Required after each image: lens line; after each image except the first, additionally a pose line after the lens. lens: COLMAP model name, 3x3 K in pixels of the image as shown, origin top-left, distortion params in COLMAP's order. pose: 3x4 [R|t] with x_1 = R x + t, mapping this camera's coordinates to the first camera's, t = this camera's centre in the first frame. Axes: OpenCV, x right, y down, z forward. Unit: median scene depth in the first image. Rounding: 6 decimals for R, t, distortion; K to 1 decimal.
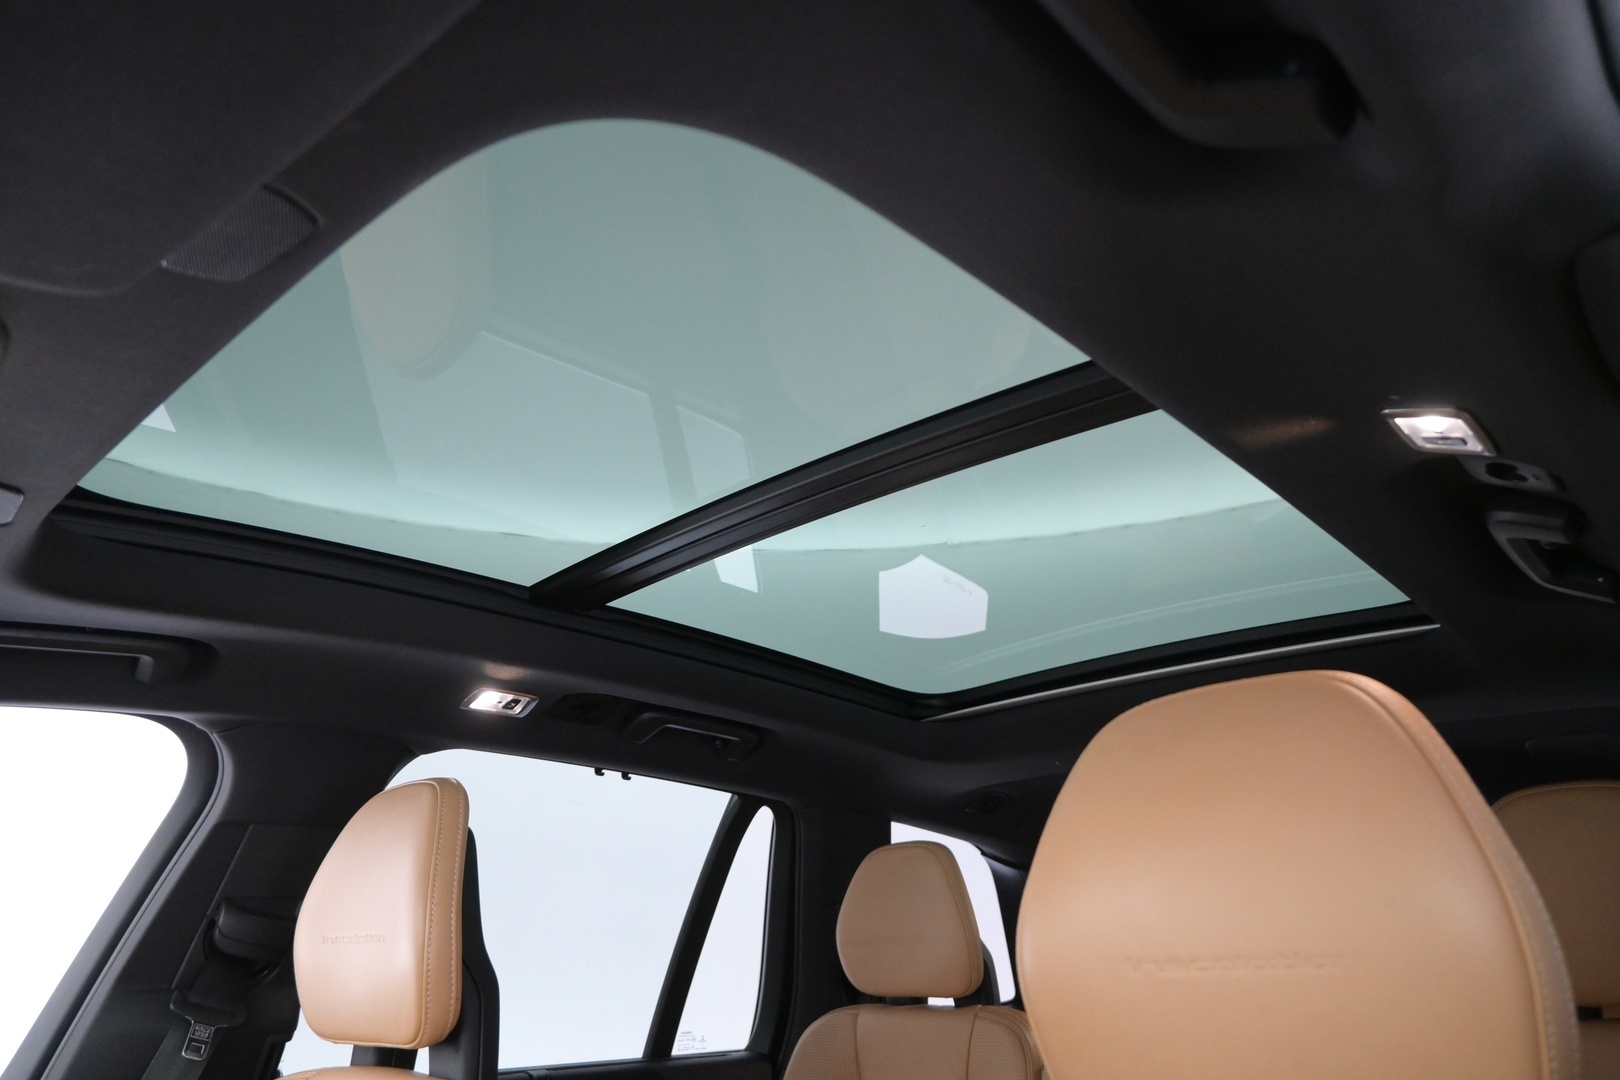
lens RADIAL K [[1129.1, 0, 810.0], [0, 1129.1, 540.0], [0, 0, 1]] dist [-0.013493, 0.004966]
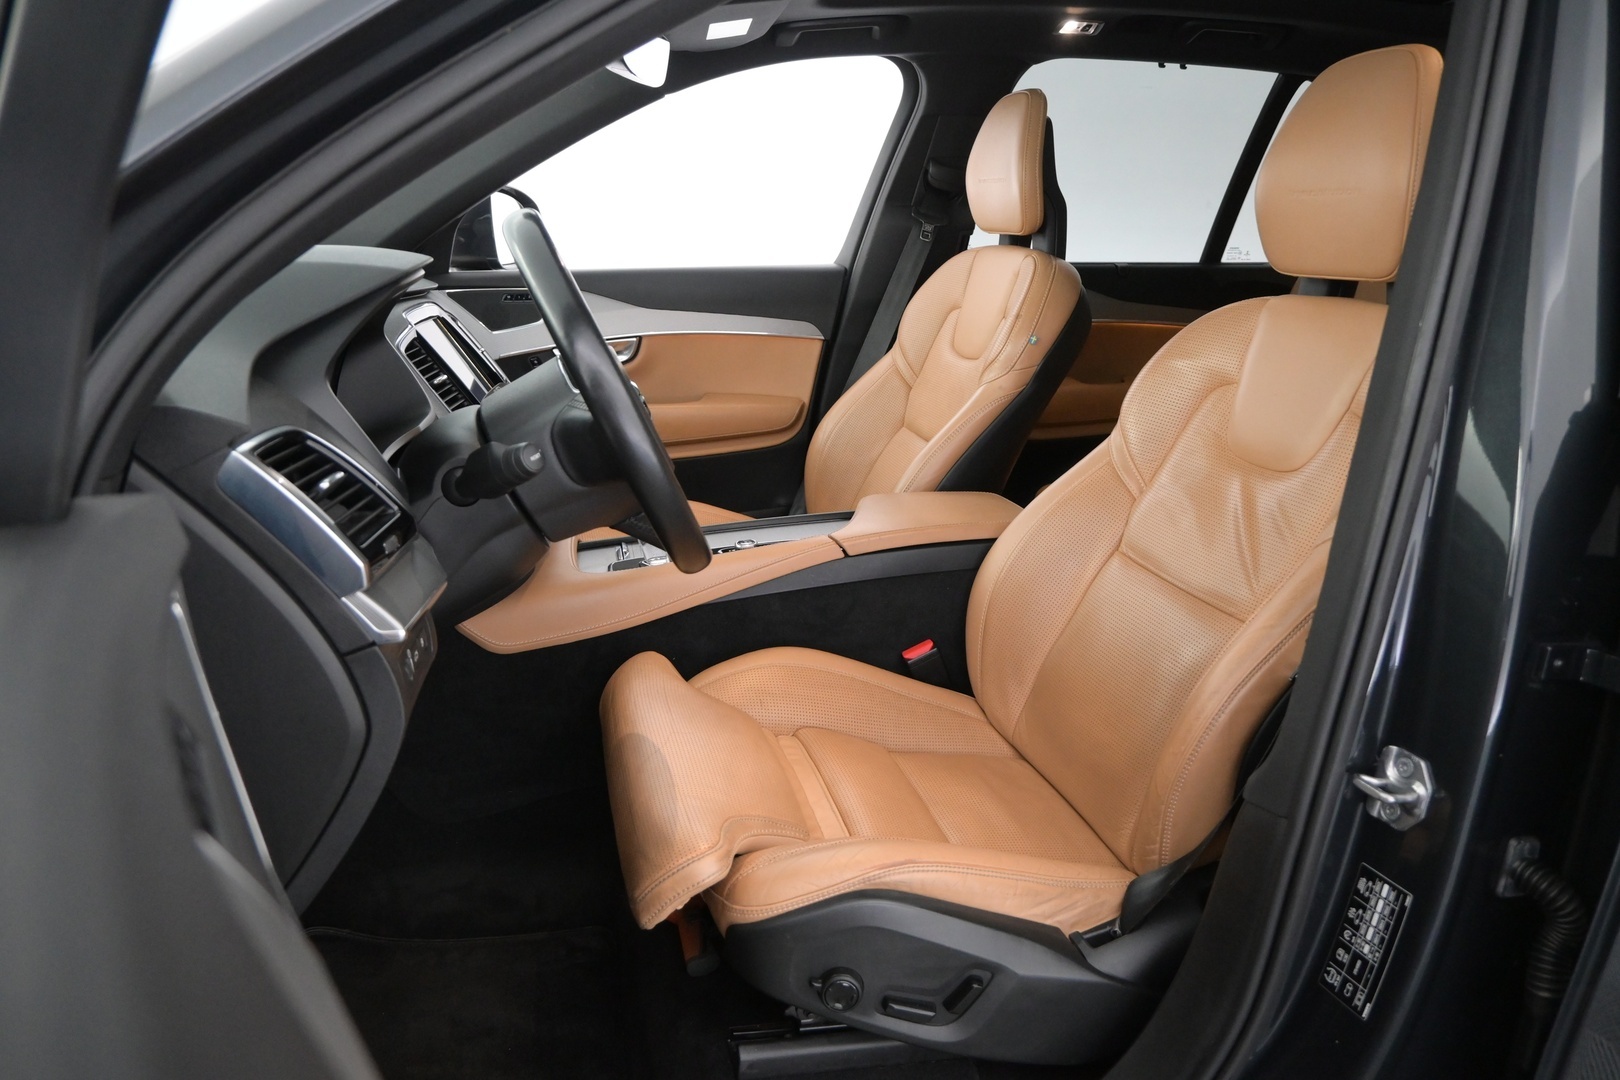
lens RADIAL K [[1129.1, 0, 810.0], [0, 1129.1, 540.0], [0, 0, 1]] dist [-0.013493, 0.004966]
pose [[0.837874, 0.166116, -0.519975, 0.359178], [0.176278, 0.819193, 0.545756, -0.200820], [0.516618, -0.548935, 0.657097, -0.626955]]
